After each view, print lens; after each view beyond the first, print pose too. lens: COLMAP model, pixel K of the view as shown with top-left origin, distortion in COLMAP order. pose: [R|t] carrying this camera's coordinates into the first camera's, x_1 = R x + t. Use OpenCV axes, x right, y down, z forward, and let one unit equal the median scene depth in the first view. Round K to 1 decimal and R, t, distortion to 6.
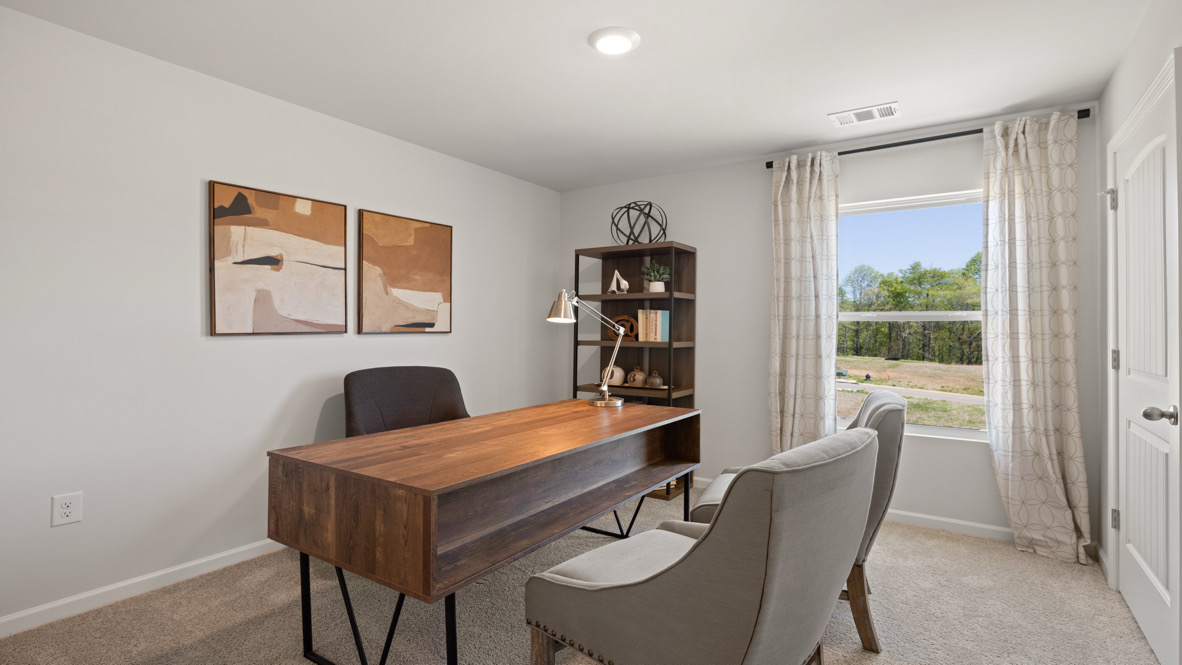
lens RADIAL K [[565.4, 0, 589.8], [0, 565.4, 332.3], [0, 0, 1]] dist [-0.018988, -0.000095]
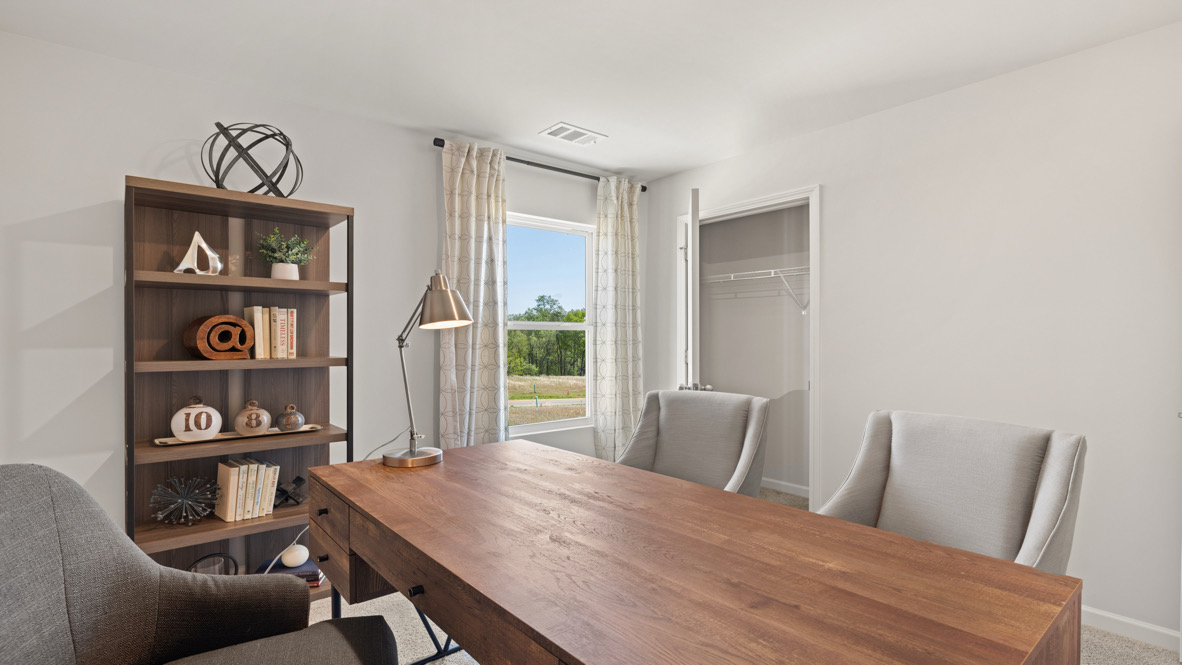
lens RADIAL K [[565.4, 0, 590.4], [0, 565.4, 341.0], [0, 0, 1]] dist [-0.018988, -0.000095]
pose [[0.274512, -0.017403, 0.961426, -0.396711], [-0.004028, 0.999807, 0.019248, -0.016305], [-0.961575, -0.009156, 0.274389, 0.500746]]
